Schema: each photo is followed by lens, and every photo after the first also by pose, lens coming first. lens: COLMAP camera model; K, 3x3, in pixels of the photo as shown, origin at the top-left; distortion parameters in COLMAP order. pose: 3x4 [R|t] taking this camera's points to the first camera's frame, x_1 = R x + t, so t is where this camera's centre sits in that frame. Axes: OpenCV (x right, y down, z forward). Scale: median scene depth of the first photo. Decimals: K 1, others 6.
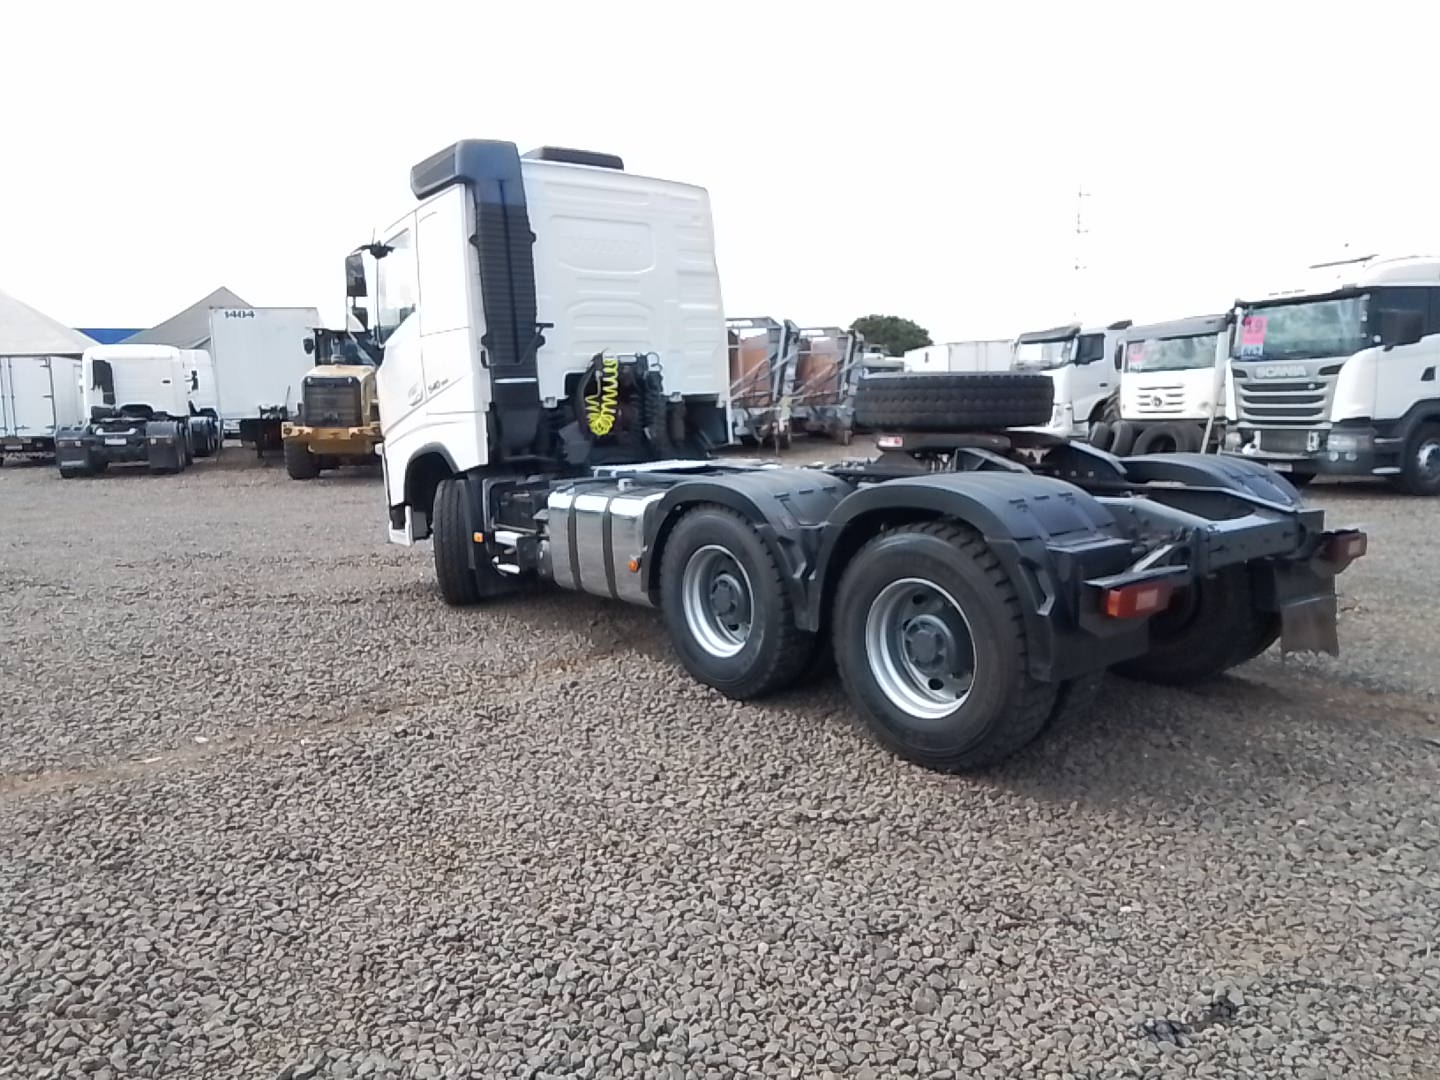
lens RADIAL K [[998.6, 0, 717.5], [0, 998.6, 513.3], [0, 0, 1]] dist [0.107108, -0.152019]
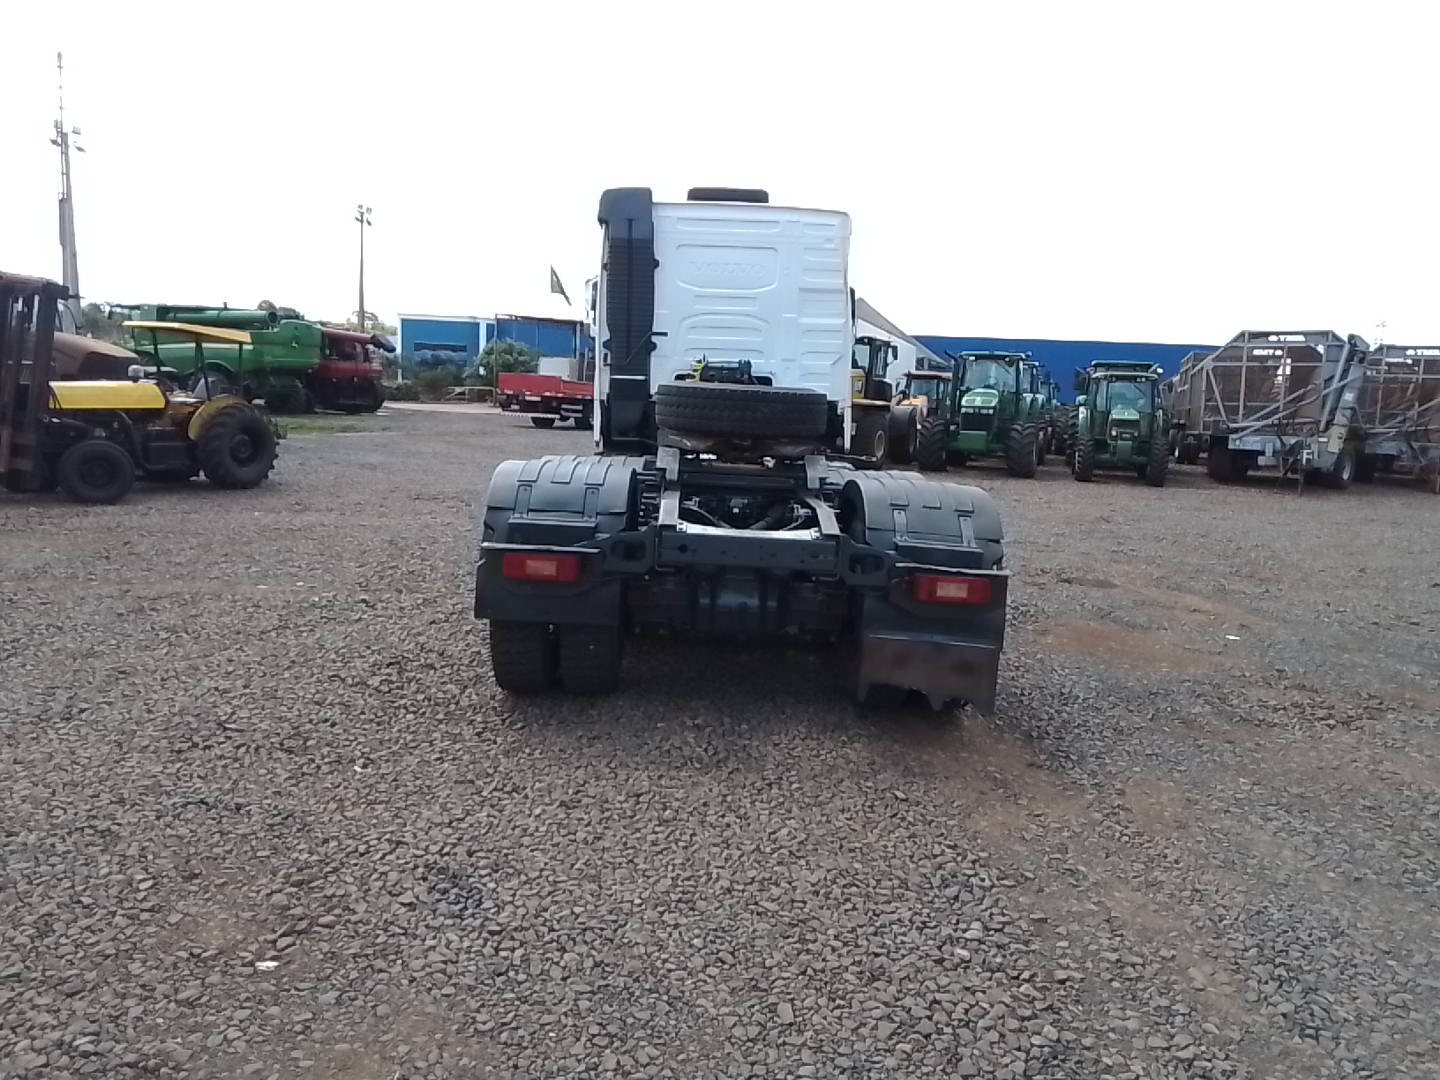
lens RADIAL K [[998.6, 0, 717.5], [0, 998.6, 513.3], [0, 0, 1]] dist [0.107108, -0.152019]
pose [[0.784951, 0.134366, -0.604812, 0.597139], [-0.138426, 0.989557, 0.040186, -0.025427], [0.603895, 0.052178, 0.795354, 0.065564]]
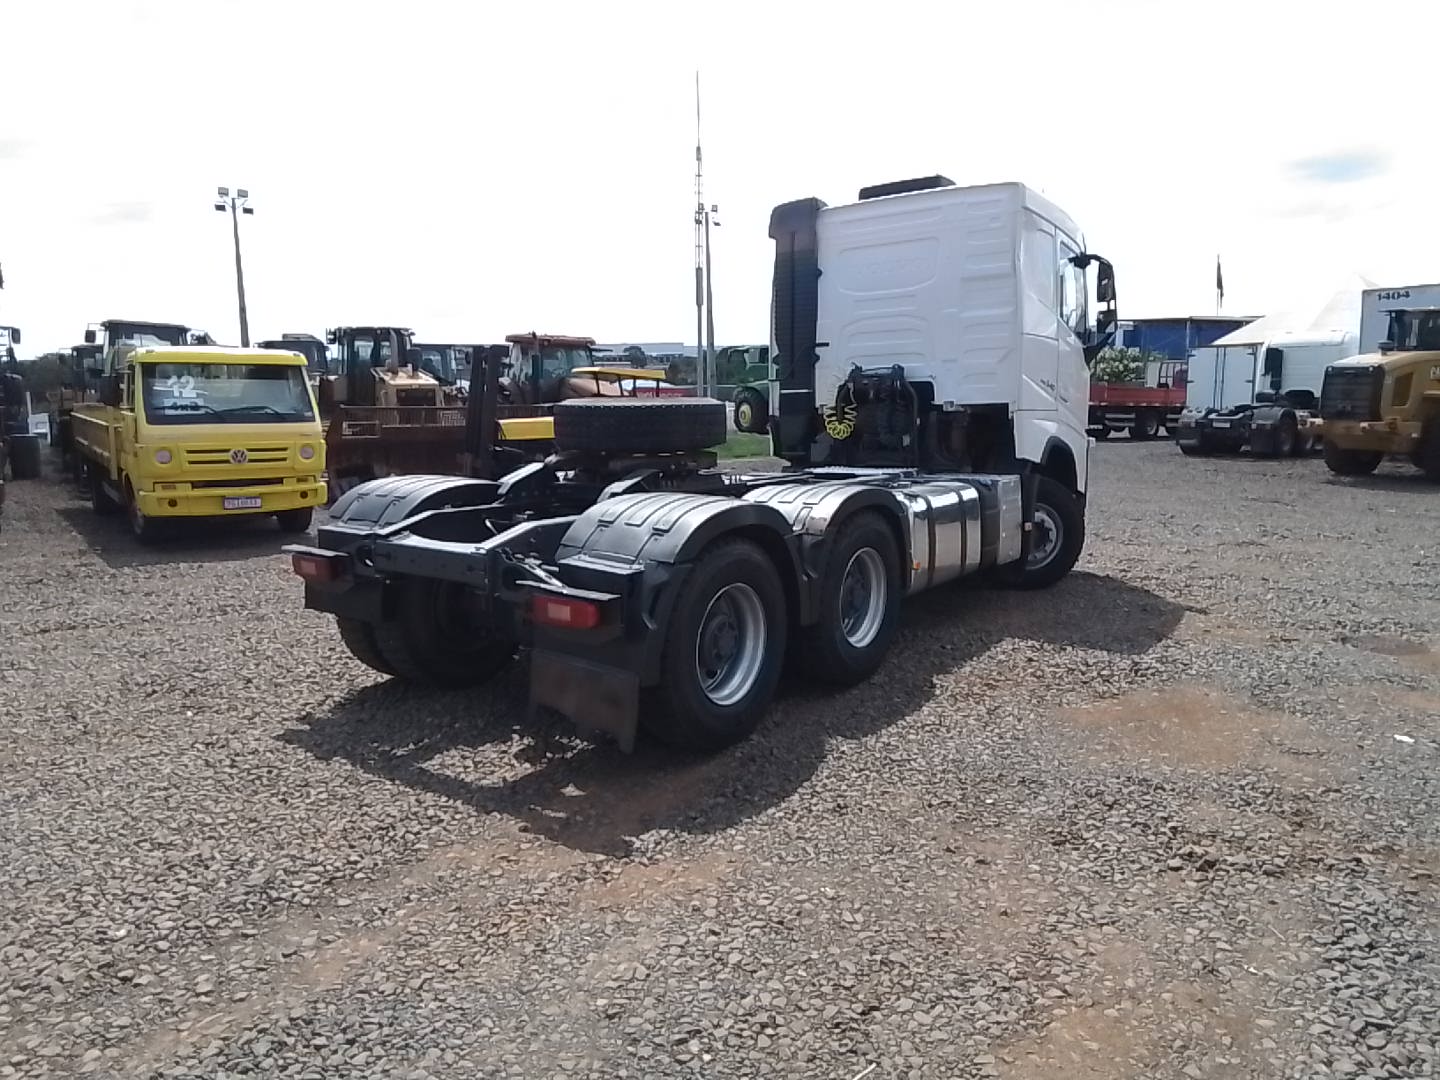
lens RADIAL K [[998.6, 0, 717.5], [0, 998.6, 513.3], [0, 0, 1]] dist [0.107108, -0.152019]
pose [[0.253526, 0.133587, -0.958060, 0.877361], [-0.110258, 0.987954, 0.108579, -0.094322], [0.961024, 0.078106, 0.265201, 0.521552]]
